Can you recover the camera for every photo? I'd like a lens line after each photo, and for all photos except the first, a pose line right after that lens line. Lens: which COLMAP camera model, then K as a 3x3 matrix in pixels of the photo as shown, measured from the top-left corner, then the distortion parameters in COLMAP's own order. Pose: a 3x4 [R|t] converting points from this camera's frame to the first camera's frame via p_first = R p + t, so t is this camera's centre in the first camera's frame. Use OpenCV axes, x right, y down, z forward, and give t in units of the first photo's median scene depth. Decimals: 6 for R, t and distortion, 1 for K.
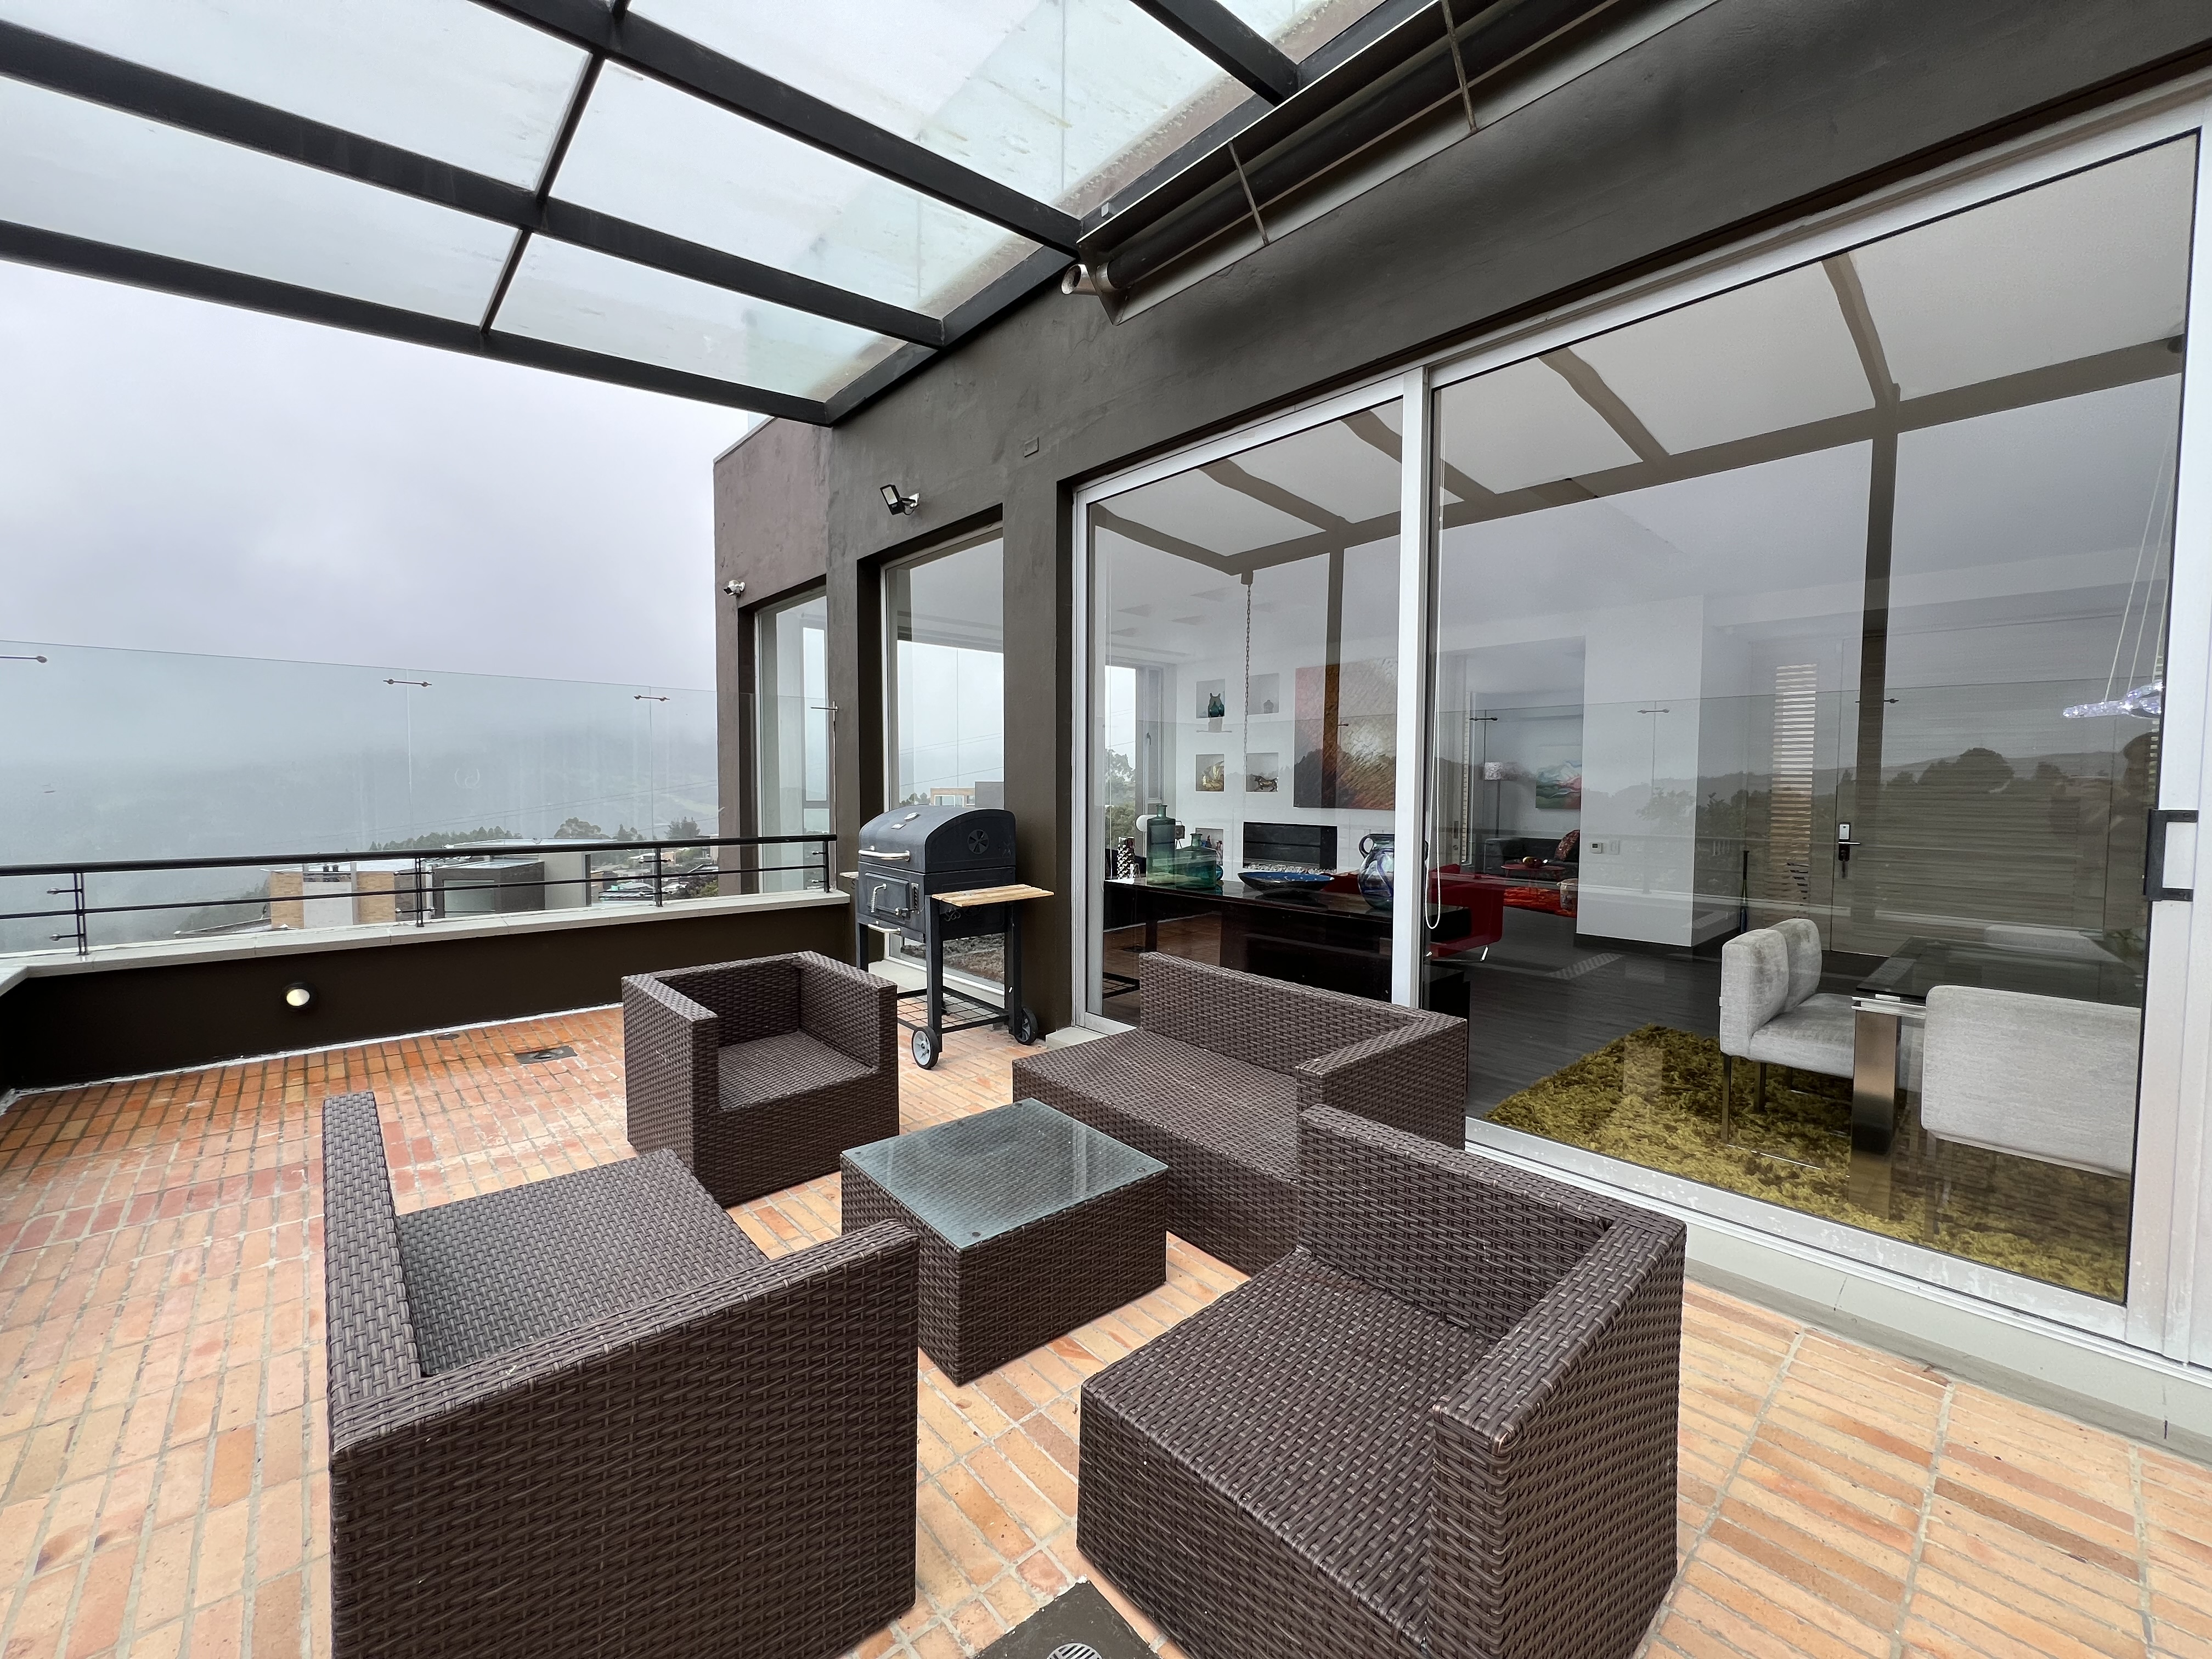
lens RADIAL K [[878.1, 0, 1107.6], [0, 878.1, 825.8], [0, 0, 1]] dist [-0.002488, 0.000522]
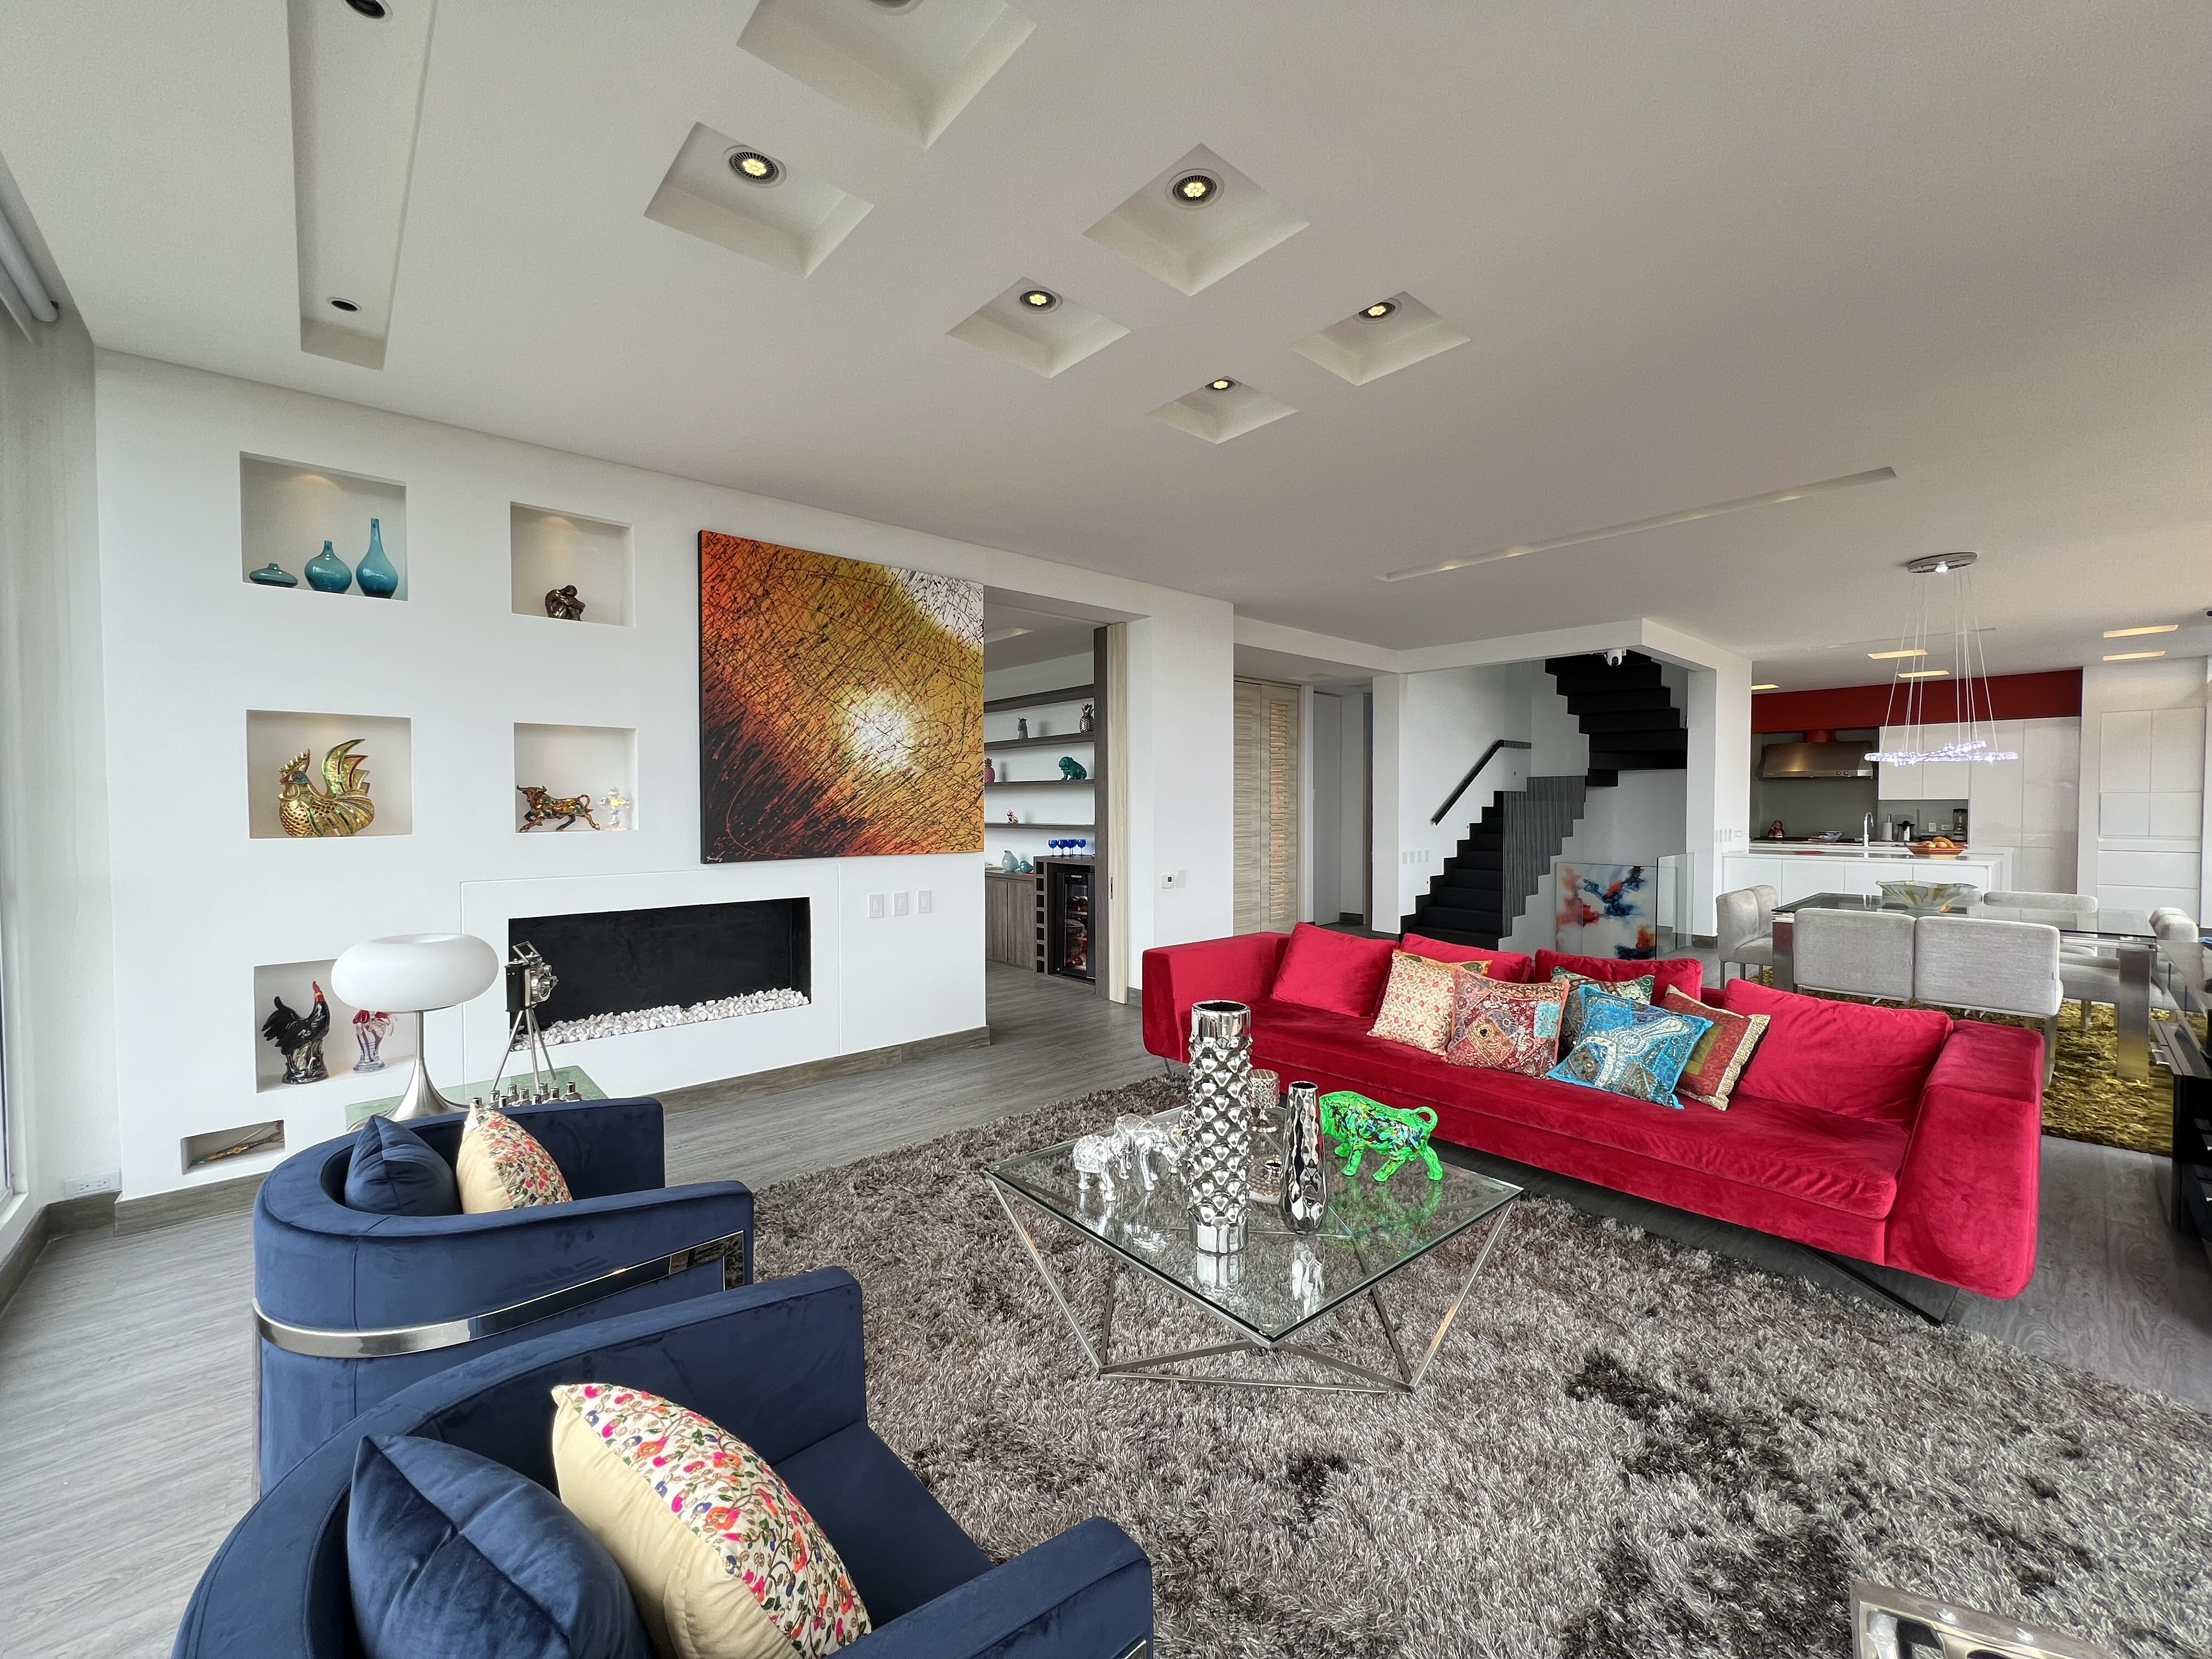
lens RADIAL K [[878.1, 0, 1105.8], [0, 878.1, 821.4], [0, 0, 1]] dist [-0.002488, 0.000522]
pose [[0.019590, -0.025160, 0.999491, -0.191928], [0.053445, 0.998280, 0.024082, -0.040240], [-0.998379, 0.052946, 0.020901, 0.783492]]
